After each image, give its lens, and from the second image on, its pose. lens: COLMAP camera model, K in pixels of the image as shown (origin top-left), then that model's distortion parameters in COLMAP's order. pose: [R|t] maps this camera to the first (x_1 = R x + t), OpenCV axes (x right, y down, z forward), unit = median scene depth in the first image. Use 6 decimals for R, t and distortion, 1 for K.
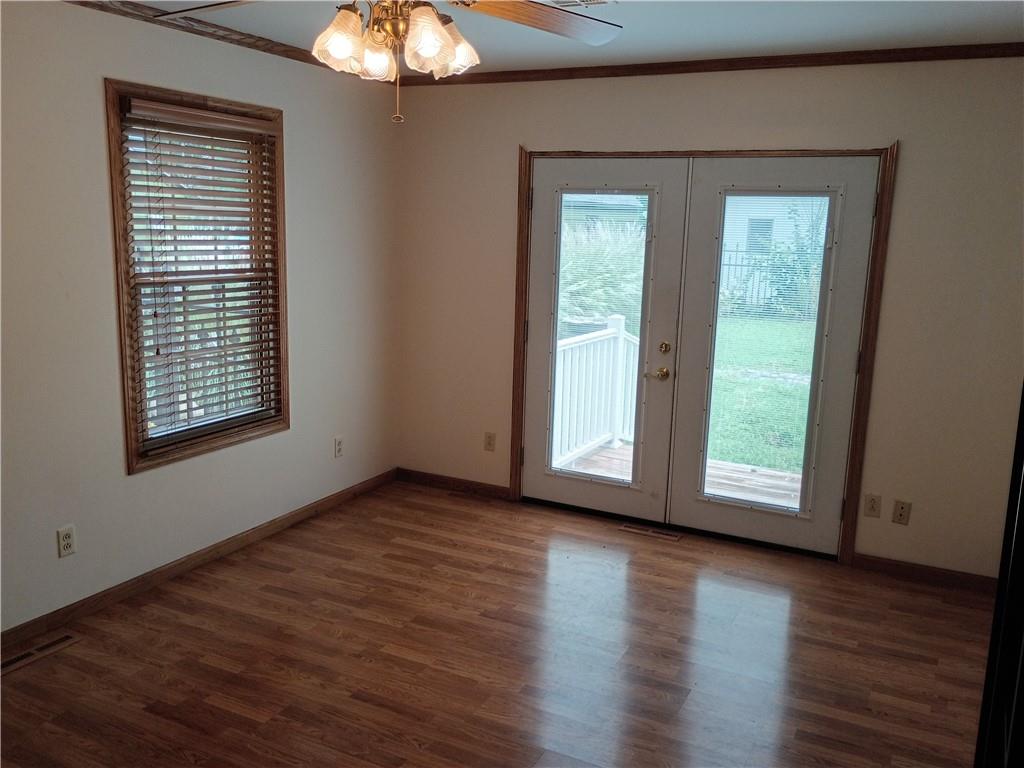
lens RADIAL K [[883.8, 0, 512.8], [0, 883.8, 389.2], [0, 0, 1]] dist [0.059847, -0.068495]
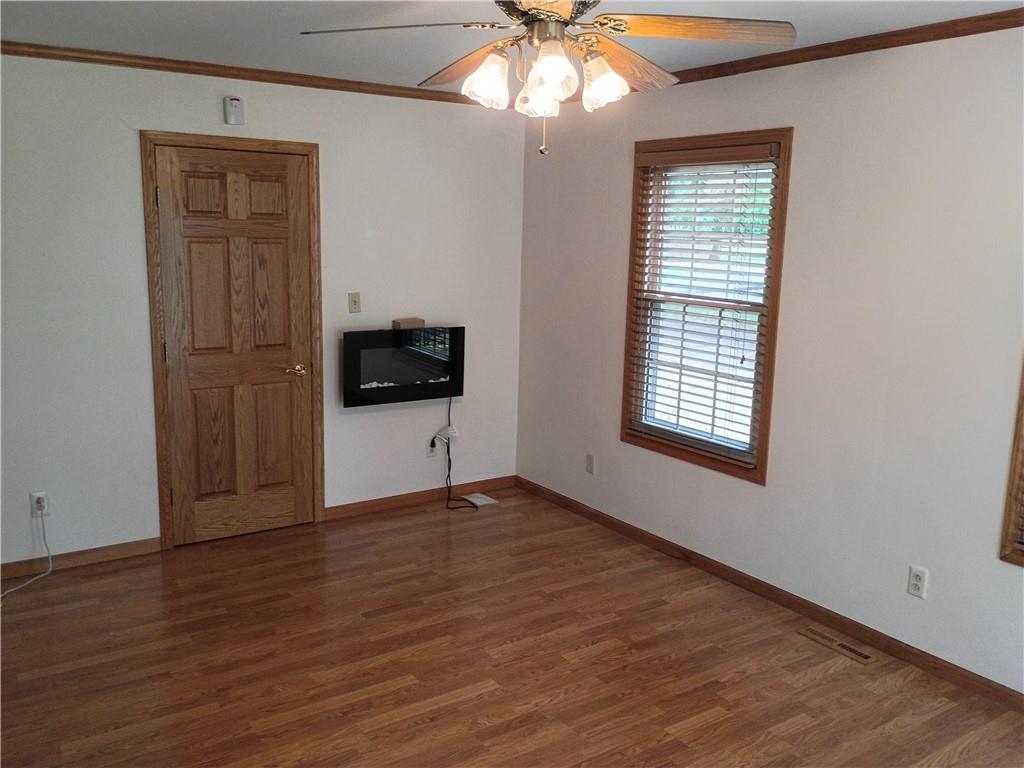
lens RADIAL K [[883.8, 0, 512.8], [0, 883.8, 389.2], [0, 0, 1]] dist [0.059847, -0.068495]
pose [[-0.486641, 0.120721, -0.865221, 0.492328], [-0.199535, 0.948866, 0.244620, -0.166007], [0.850509, 0.291684, -0.437669, 0.889510]]
